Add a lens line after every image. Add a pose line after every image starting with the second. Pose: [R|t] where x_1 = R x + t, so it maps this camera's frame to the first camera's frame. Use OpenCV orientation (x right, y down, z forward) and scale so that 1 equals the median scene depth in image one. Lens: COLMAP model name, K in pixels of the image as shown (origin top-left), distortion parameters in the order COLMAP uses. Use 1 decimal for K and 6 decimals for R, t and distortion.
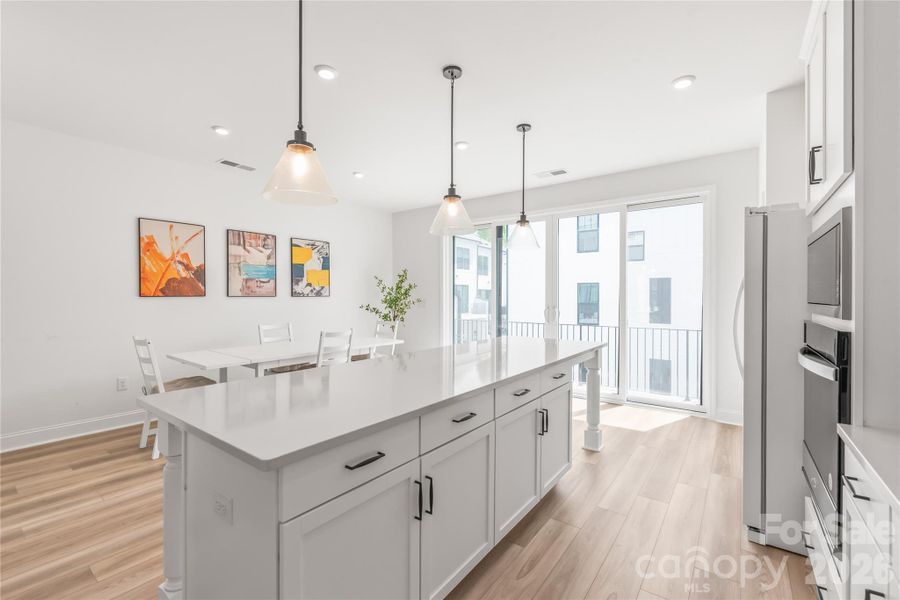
lens RADIAL K [[383.2, 0, 450.0], [0, 383.2, 300.0], [0, 0, 1]] dist [0.001837, 0.000157]
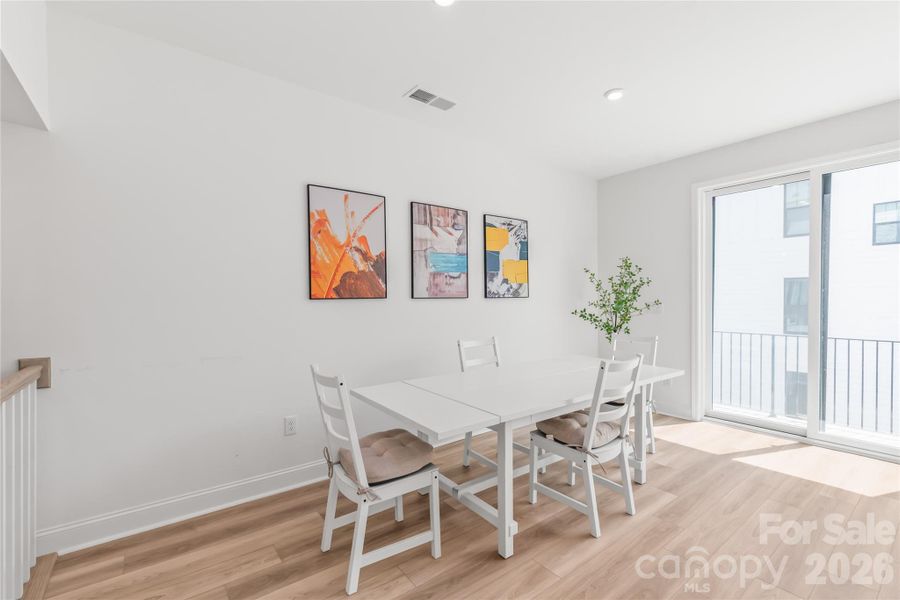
lens RADIAL K [[386.8, 0, 449.8], [0, 386.8, 306.4], [0, 0, 1]] dist [0.001037, 0.000256]
pose [[0.962017, -0.002517, -0.272977, -0.312447], [0.005482, 0.999934, 0.010100, -0.001206], [0.272933, -0.011213, 0.961968, 0.331311]]
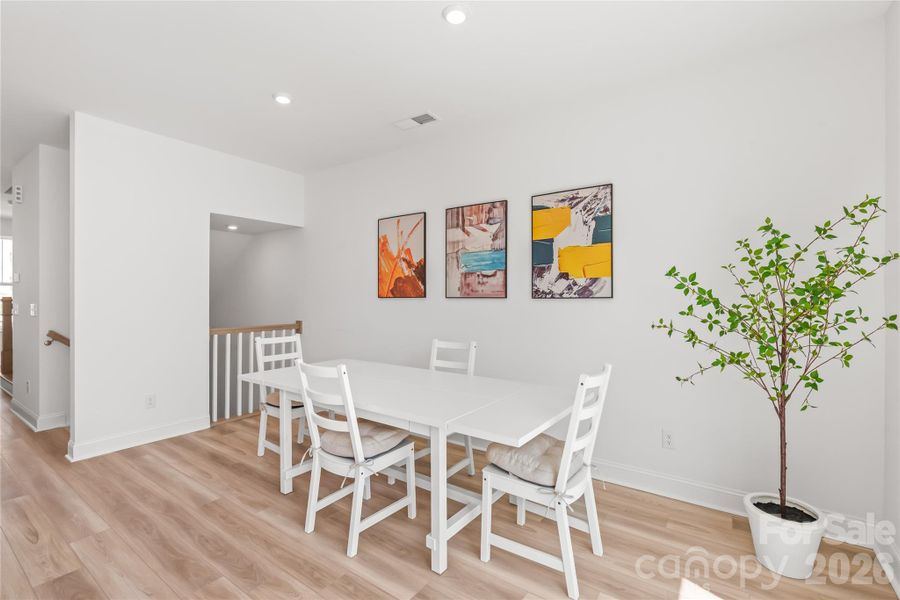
lens RADIAL K [[387.1, 0, 454.6], [0, 387.1, 294.9], [0, 0, 1]] dist [-0.000084, -0.000216]
pose [[0.064711, -0.000751, -0.997904, 0.177995], [-0.007432, 0.999972, -0.001235, -0.013688], [0.997876, 0.007496, 0.064703, 0.937501]]
